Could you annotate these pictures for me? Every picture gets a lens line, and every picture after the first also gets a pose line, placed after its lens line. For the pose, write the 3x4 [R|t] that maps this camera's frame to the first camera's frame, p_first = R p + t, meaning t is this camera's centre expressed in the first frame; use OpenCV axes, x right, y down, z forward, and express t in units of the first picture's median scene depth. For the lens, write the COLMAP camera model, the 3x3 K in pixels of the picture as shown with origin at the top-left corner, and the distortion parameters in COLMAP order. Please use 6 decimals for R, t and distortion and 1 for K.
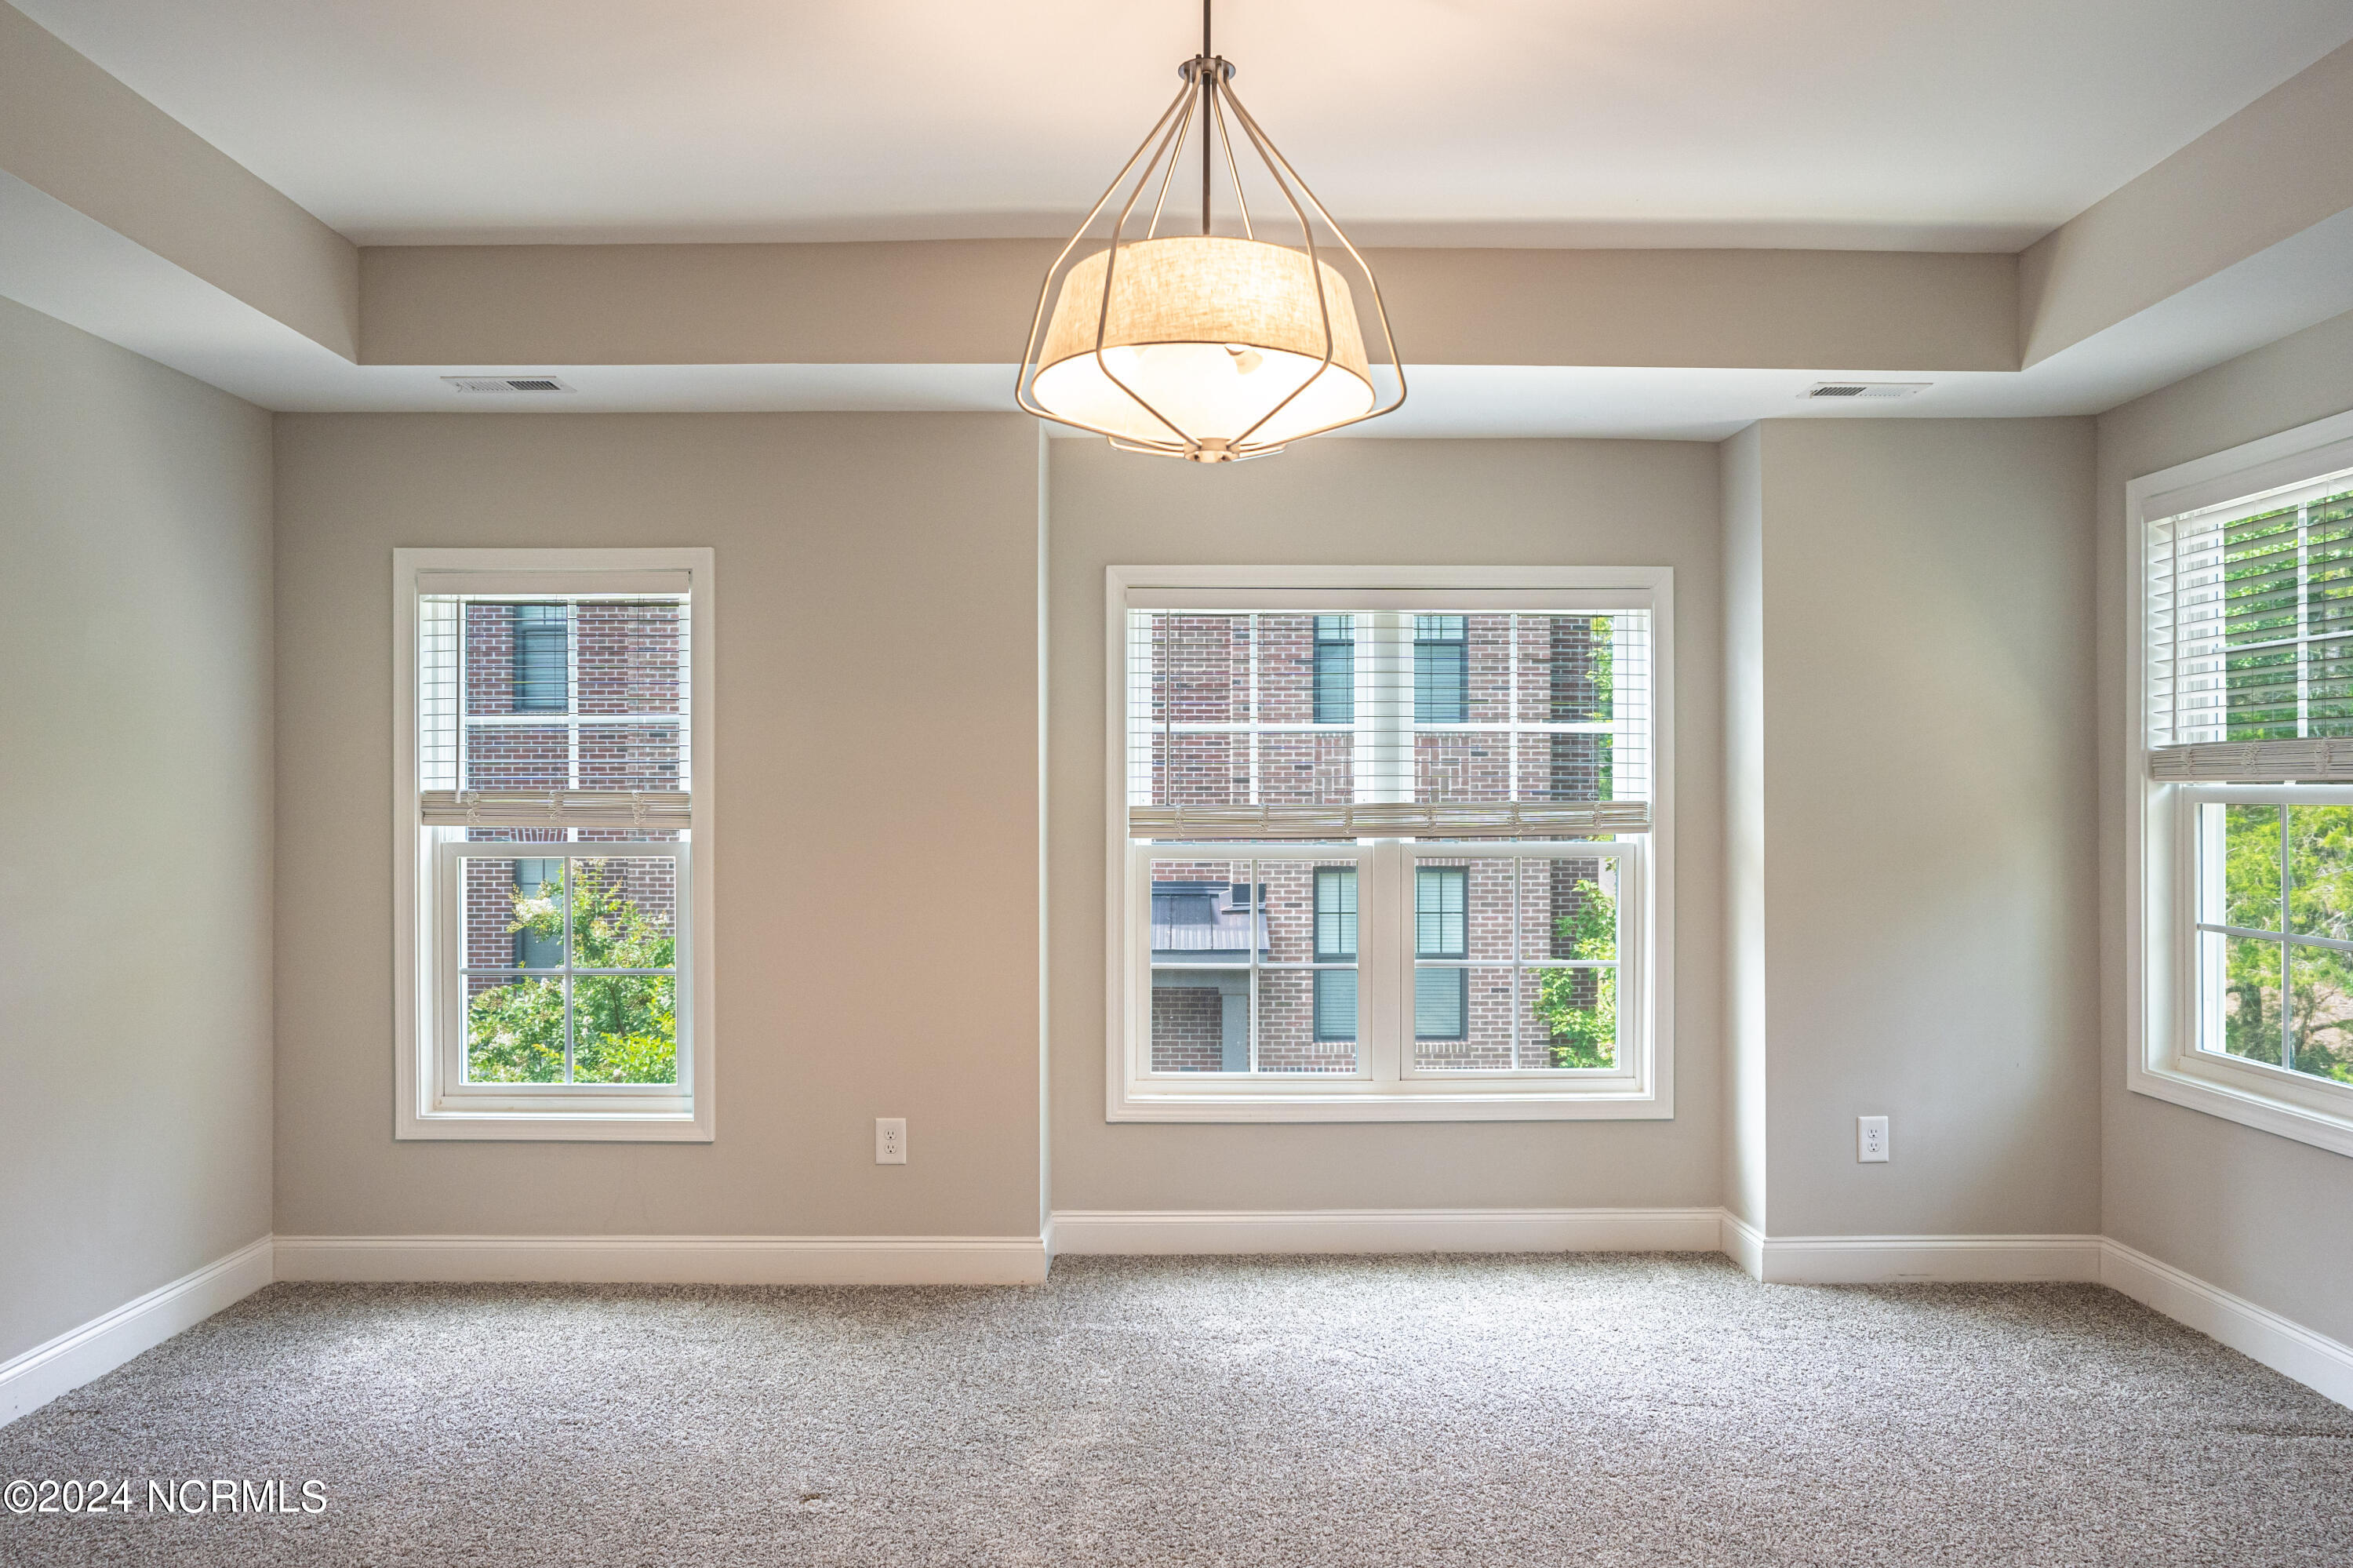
lens RADIAL K [[1483.6, 0, 1152.1], [0, 1483.6, 877.3], [0, 0, 1]] dist [-0.033278, 0.045133]
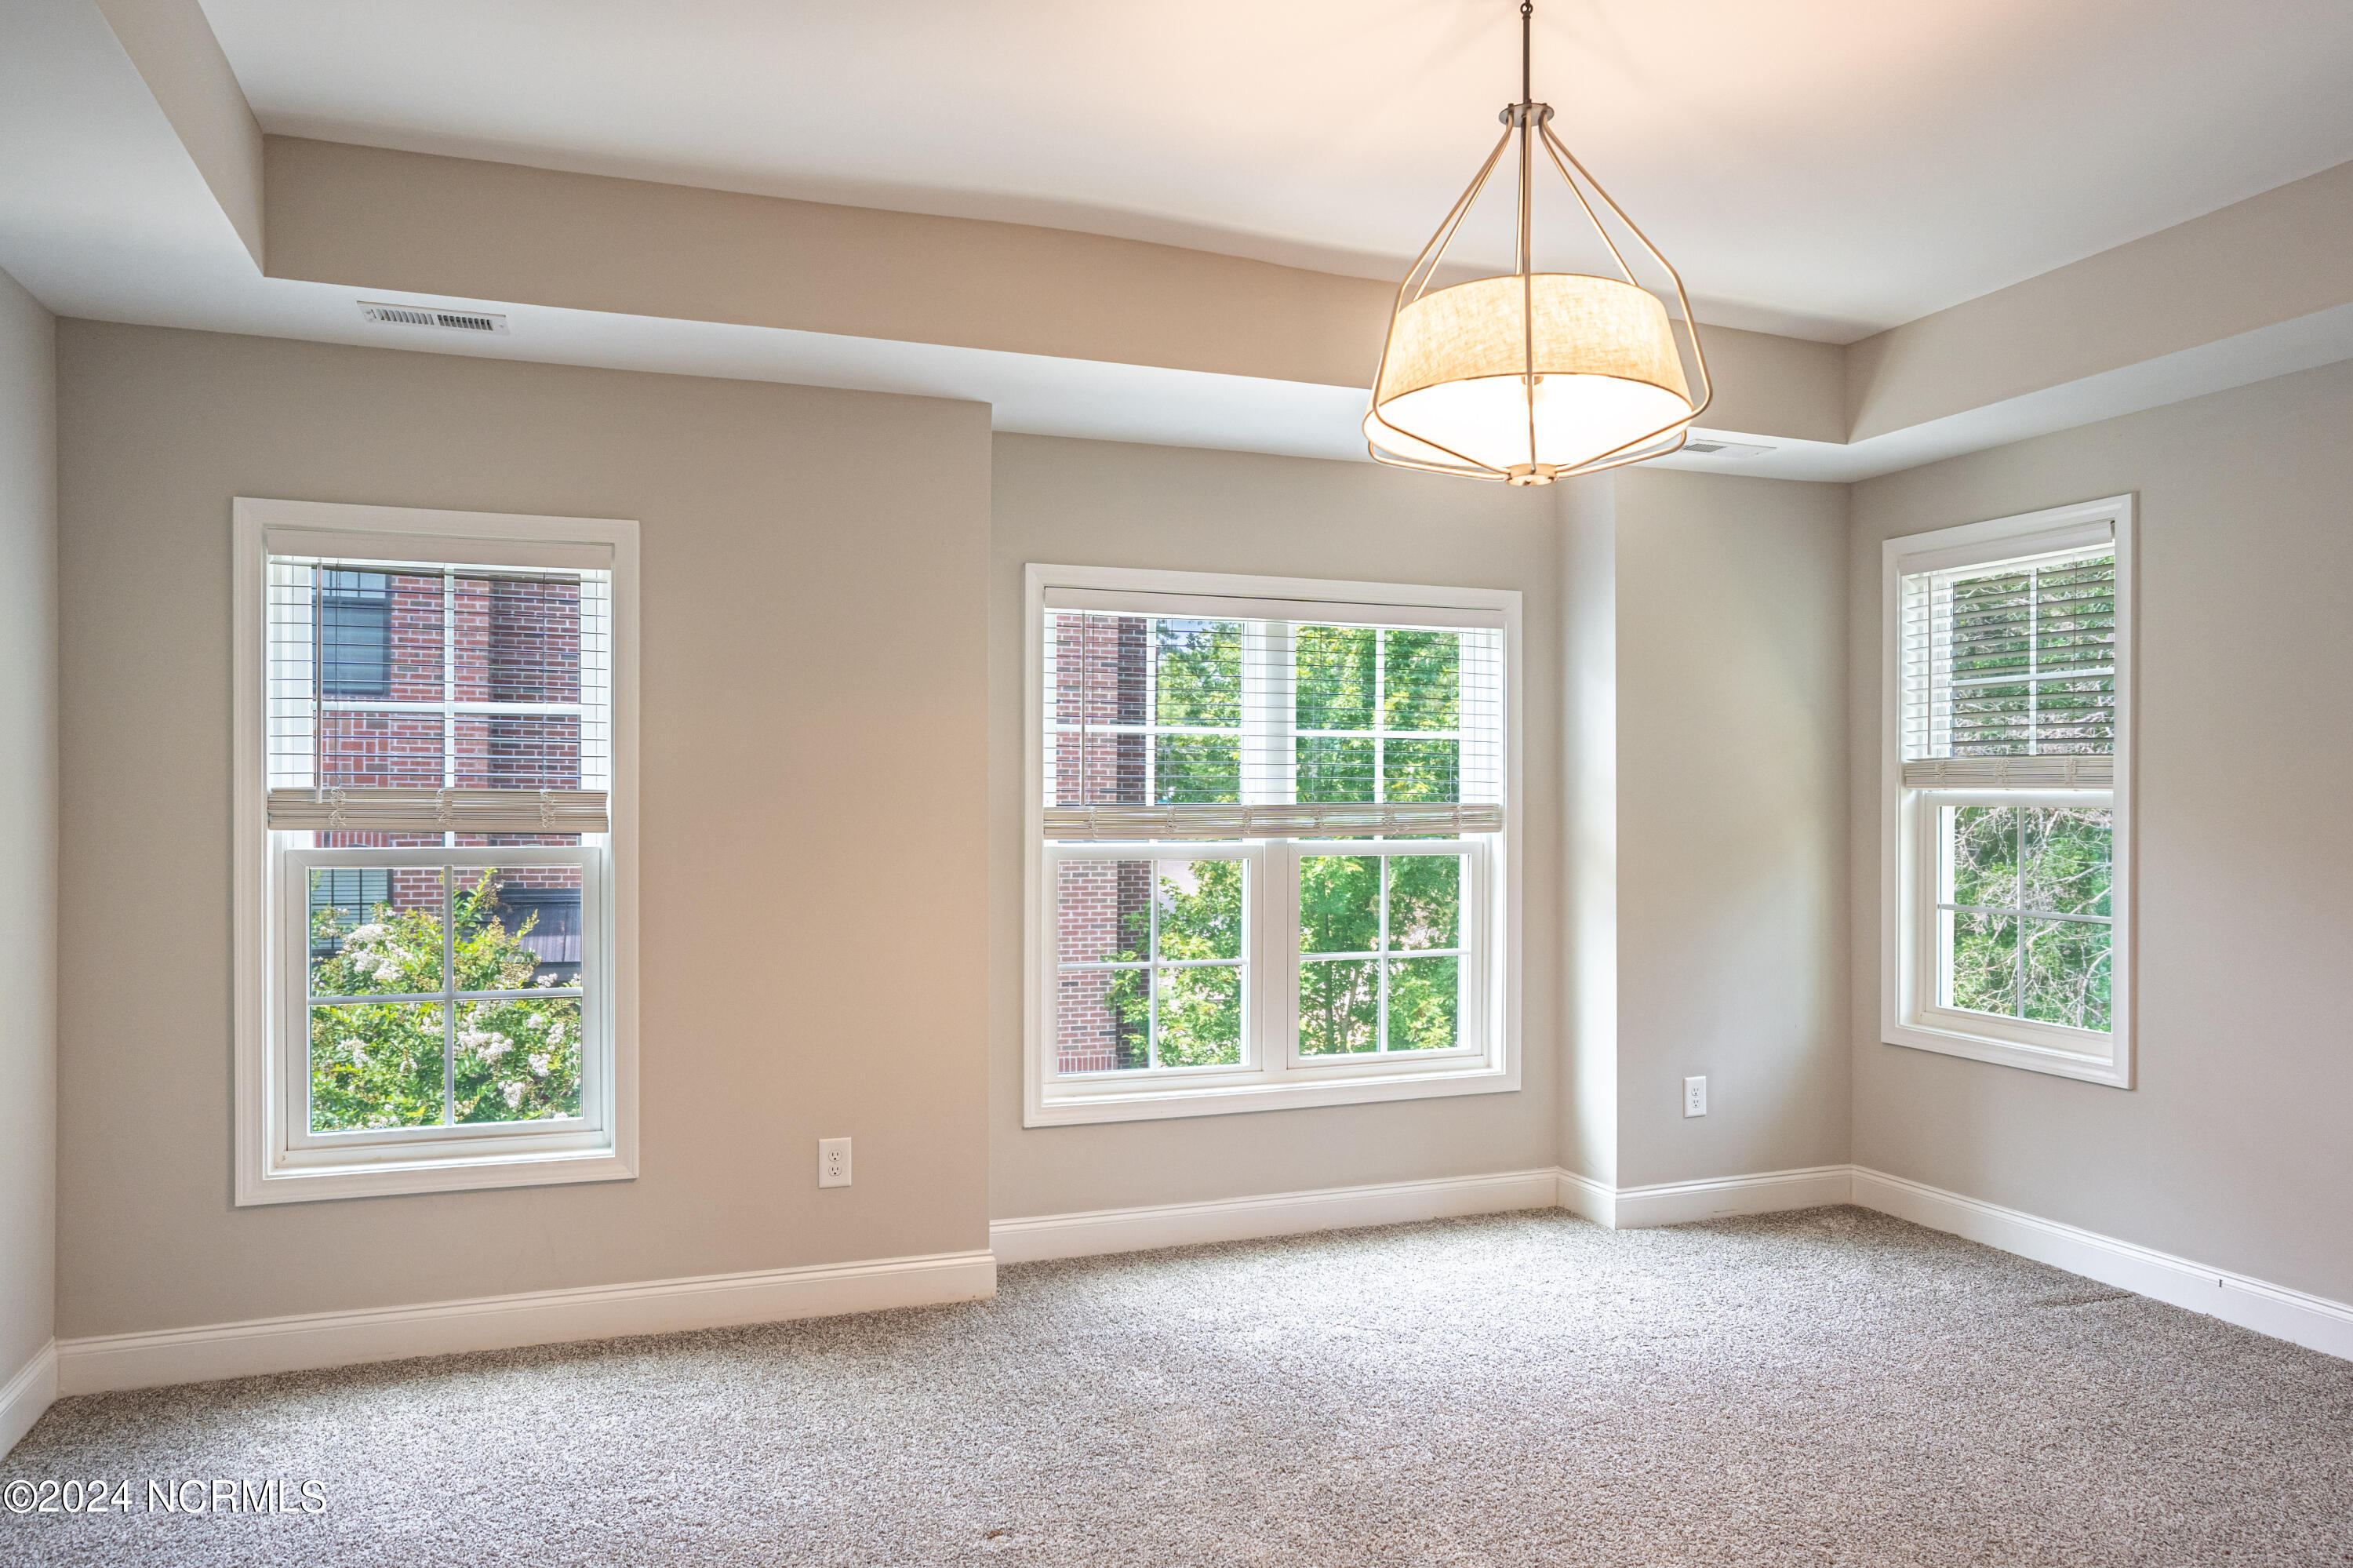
lens RADIAL K [[1483.6, 0, 1152.1], [0, 1483.6, 877.3], [0, 0, 1]] dist [-0.033278, 0.045133]
pose [[0.946342, -0.014324, 0.322850, -0.290912], [0.014199, 0.999895, 0.002742, -0.003169], [-0.322856, 0.001989, 0.946446, 0.043581]]
